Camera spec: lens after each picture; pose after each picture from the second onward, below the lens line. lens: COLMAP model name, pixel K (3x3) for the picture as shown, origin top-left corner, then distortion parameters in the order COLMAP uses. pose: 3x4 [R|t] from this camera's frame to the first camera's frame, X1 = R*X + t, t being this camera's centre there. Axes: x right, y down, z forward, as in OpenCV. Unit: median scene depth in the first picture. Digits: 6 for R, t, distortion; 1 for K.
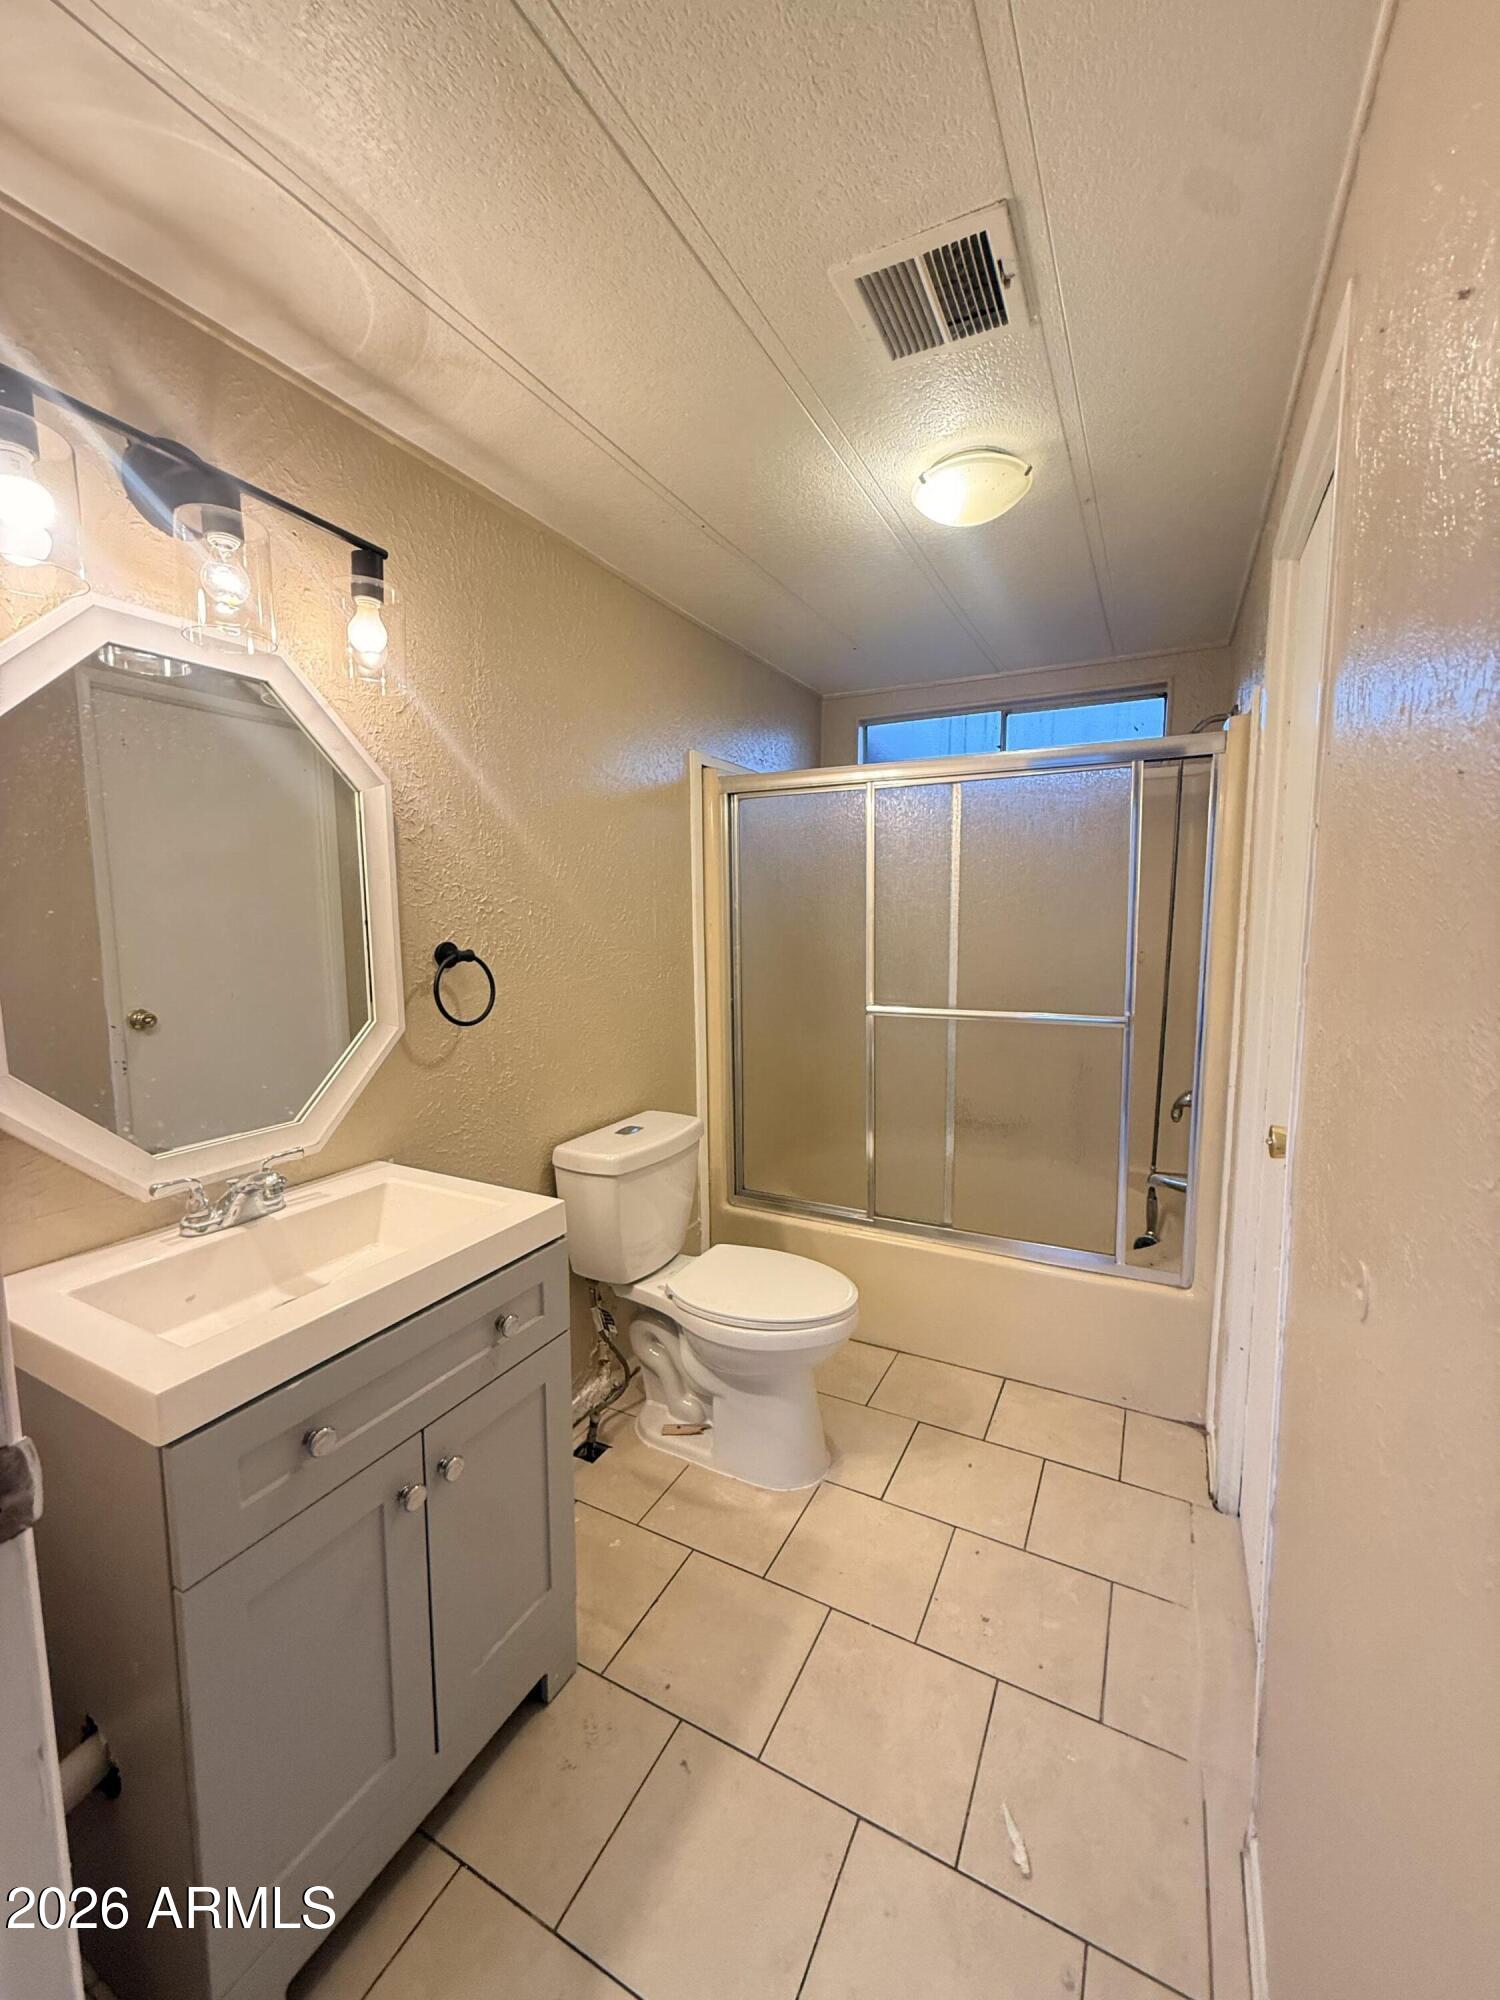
lens RADIAL K [[801.6, 0, 750.0], [0, 801.6, 1000.0], [0, 0, 1]] dist [0.000235, -0.000040]
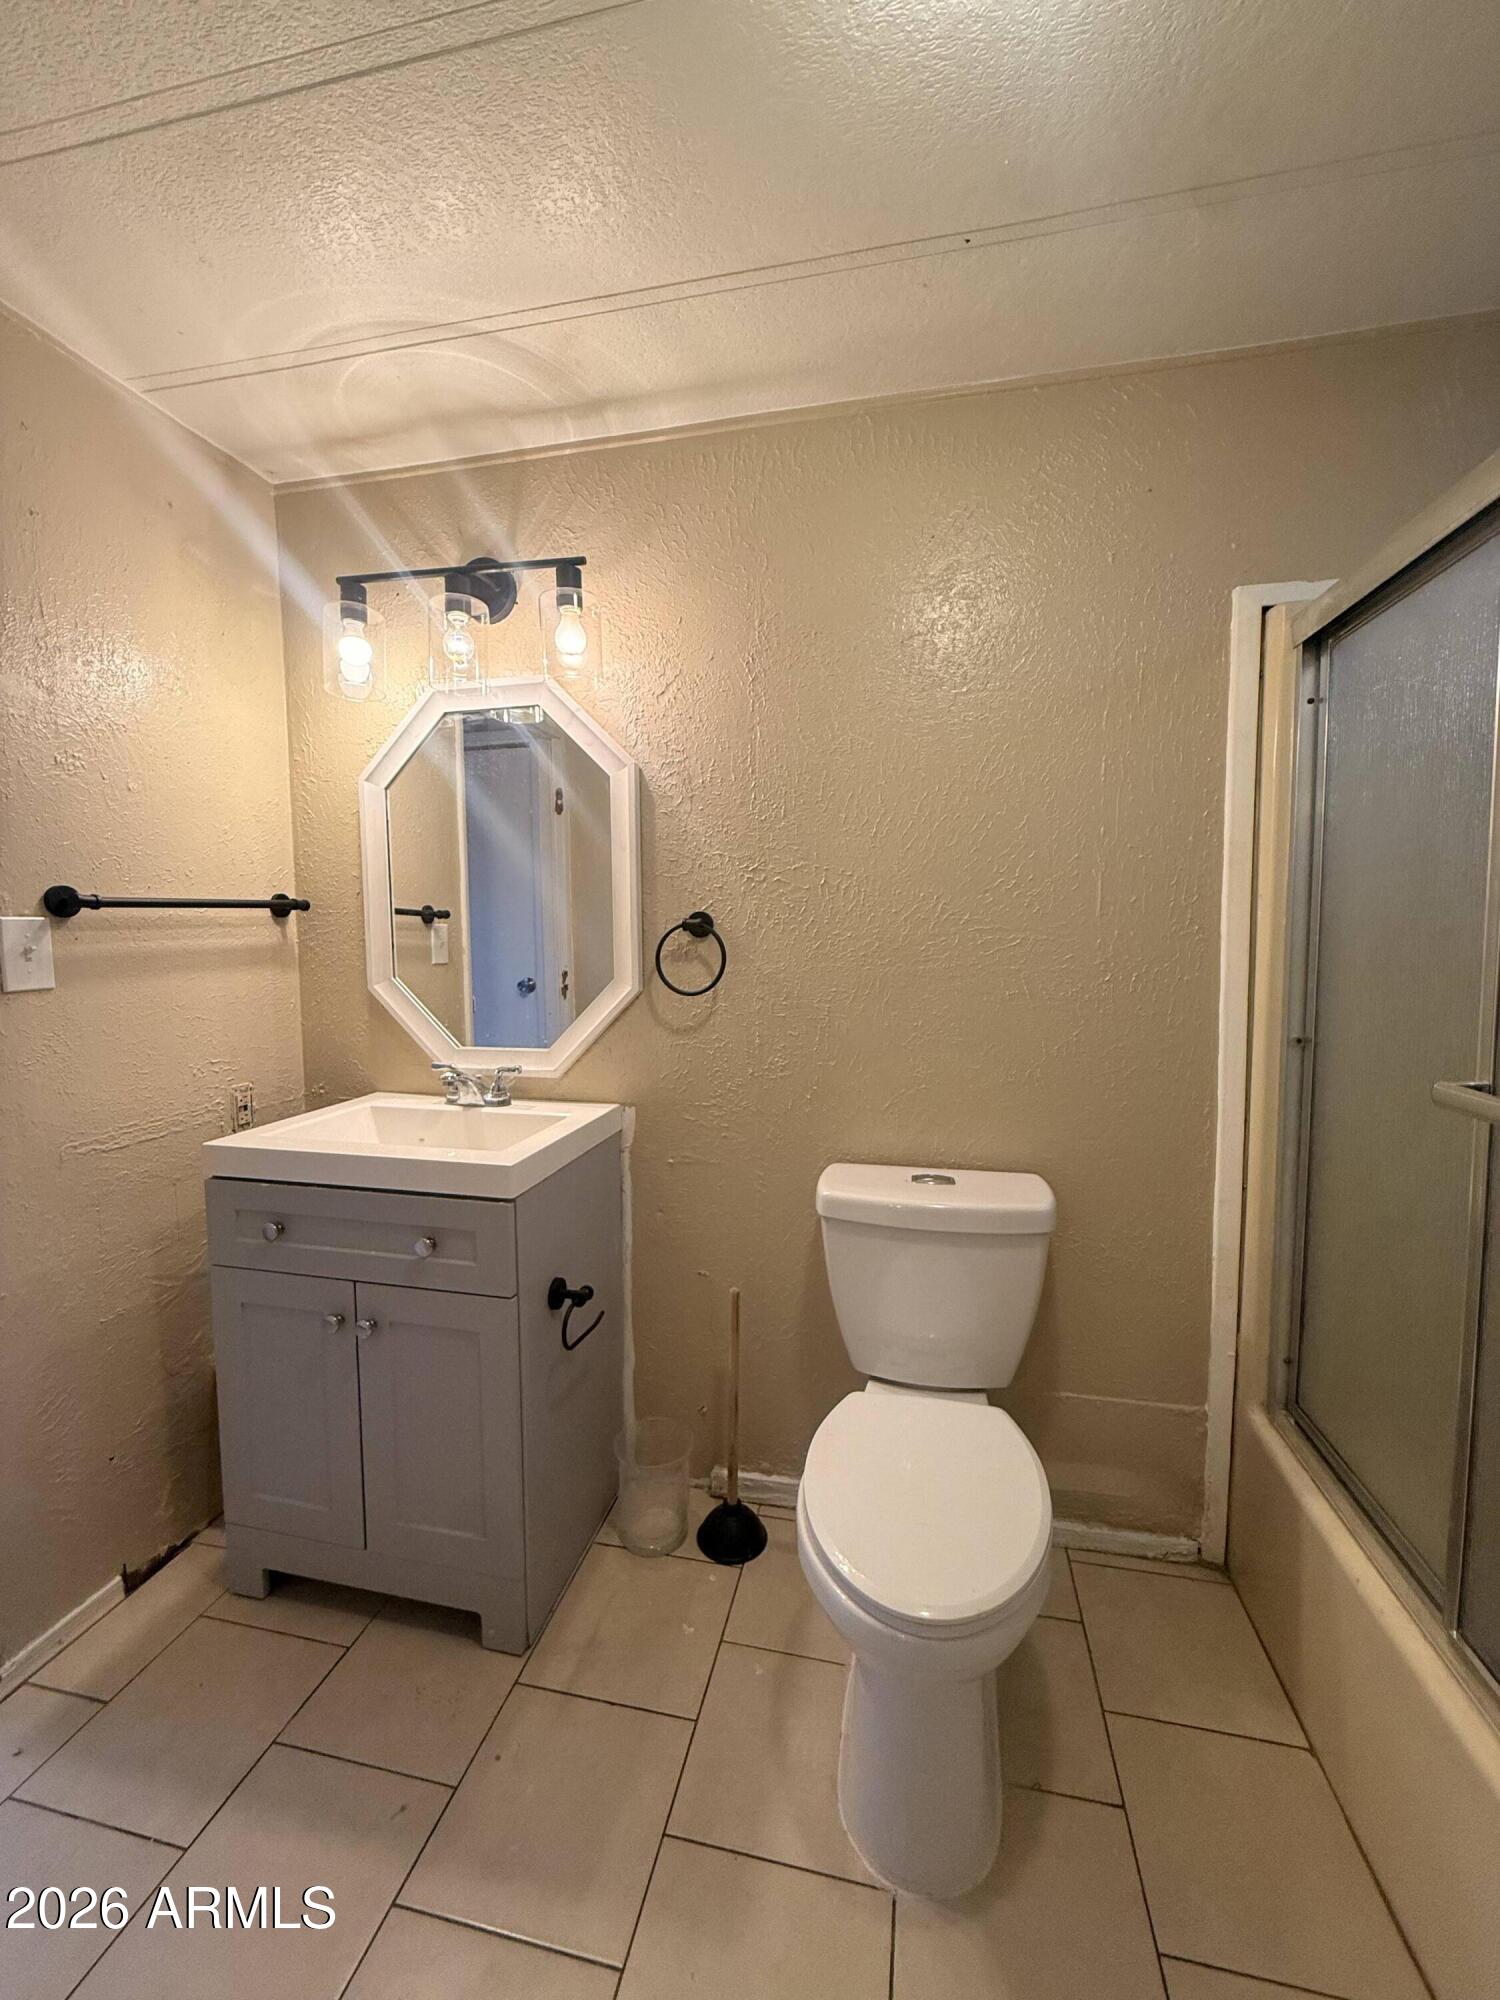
lens RADIAL K [[801.6, 0, 750.0], [0, 801.6, 1000.0], [0, 0, 1]] dist [0.000235, -0.000040]
pose [[0.260516, 0.088246, -0.961428, 0.691507], [-0.104518, 0.992539, 0.062781, -0.036750], [0.959795, 0.084131, 0.267796, 0.912467]]
